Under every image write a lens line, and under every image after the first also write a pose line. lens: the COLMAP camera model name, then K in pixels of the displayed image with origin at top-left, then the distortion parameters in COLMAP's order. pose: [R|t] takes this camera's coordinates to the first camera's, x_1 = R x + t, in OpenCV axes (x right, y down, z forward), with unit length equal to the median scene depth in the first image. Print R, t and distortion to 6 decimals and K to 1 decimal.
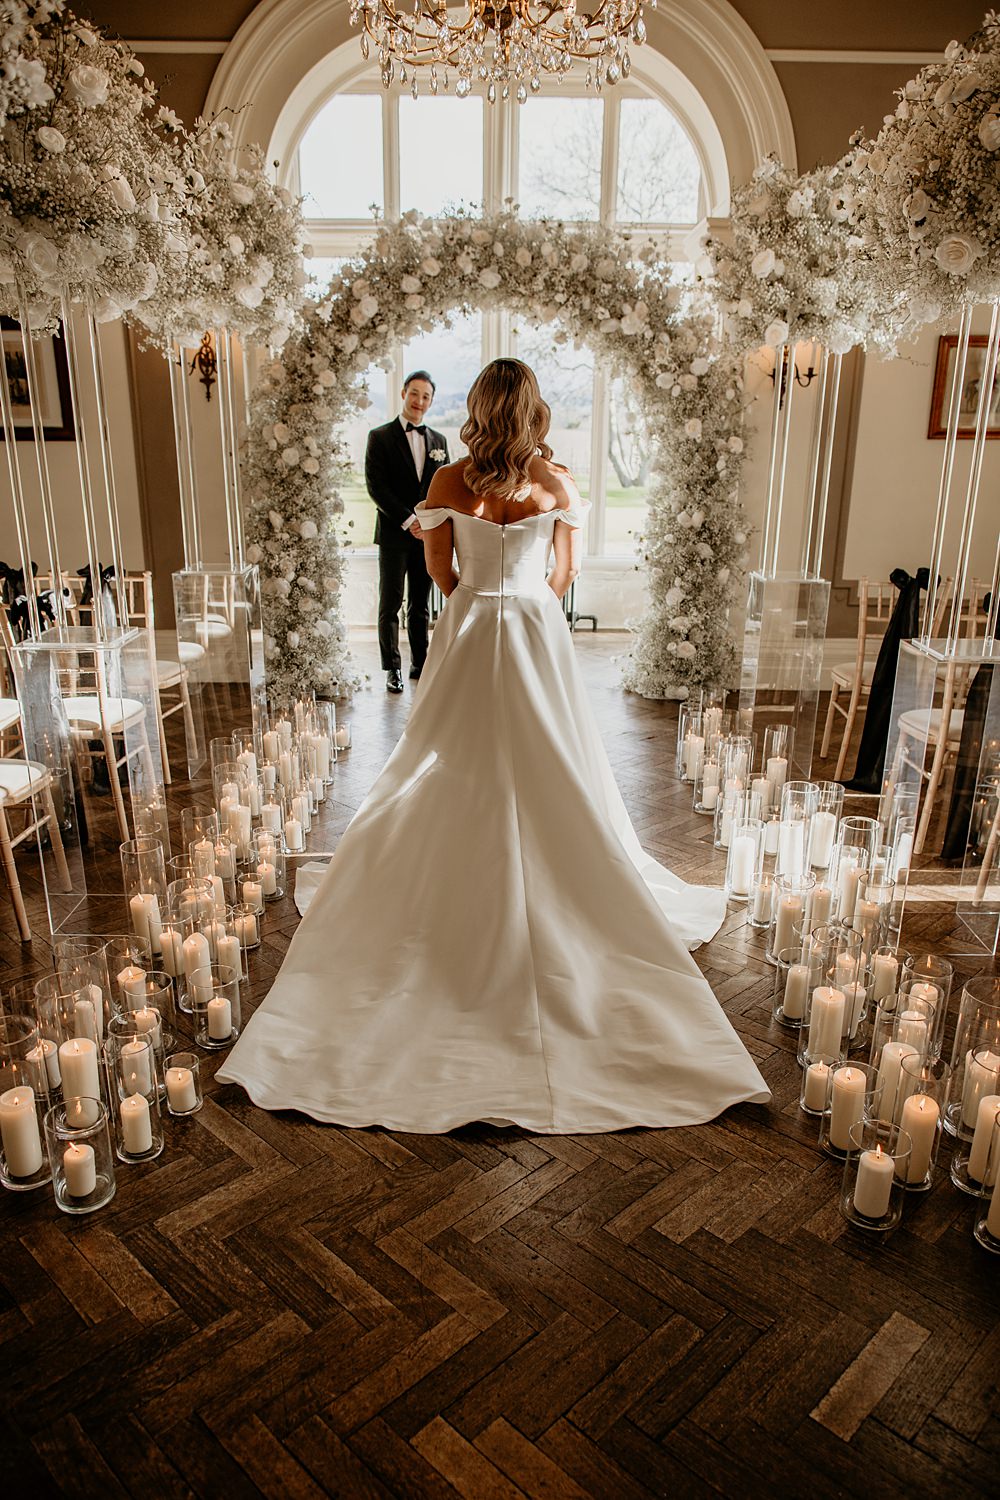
lens RADIAL K [[1069.7, 0, 505.7], [0, 1069.7, 768.2], [0, 0, 1]] dist [-0.027278, 0.054876]
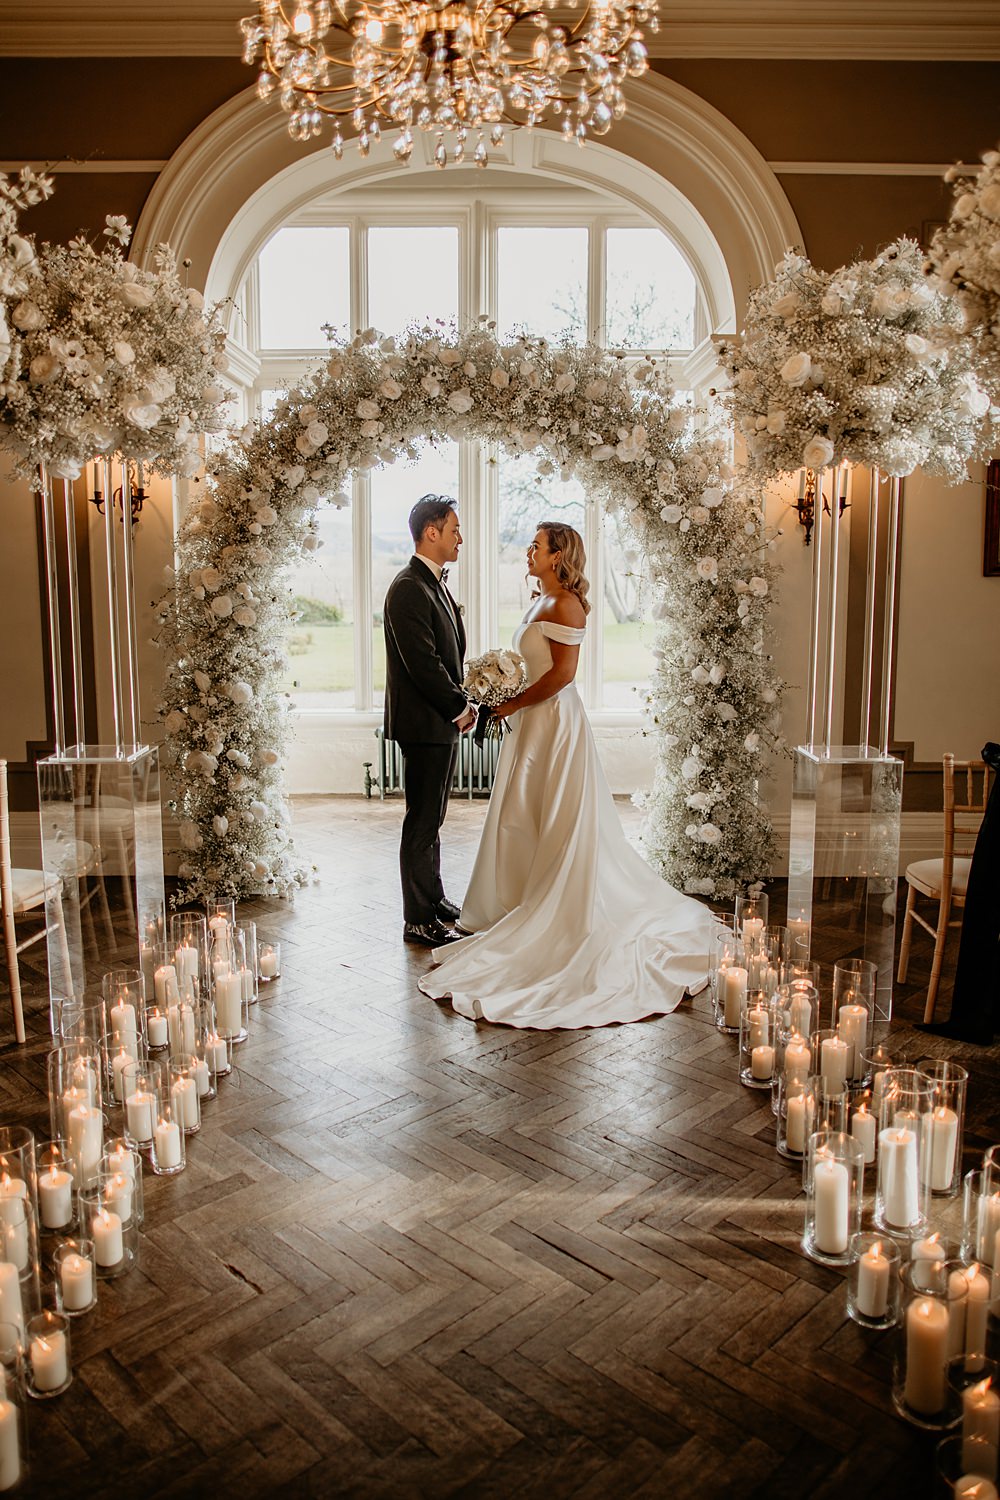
lens RADIAL K [[1069.7, 0, 500.6], [0, 1069.7, 690.9], [0, 0, 1]] dist [-0.027278, 0.054876]
pose [[0.999931, -0.011363, -0.002824, 0.017036], [0.010622, 0.981825, -0.189490, -0.071926], [0.004926, 0.189447, 0.981878, 0.209537]]
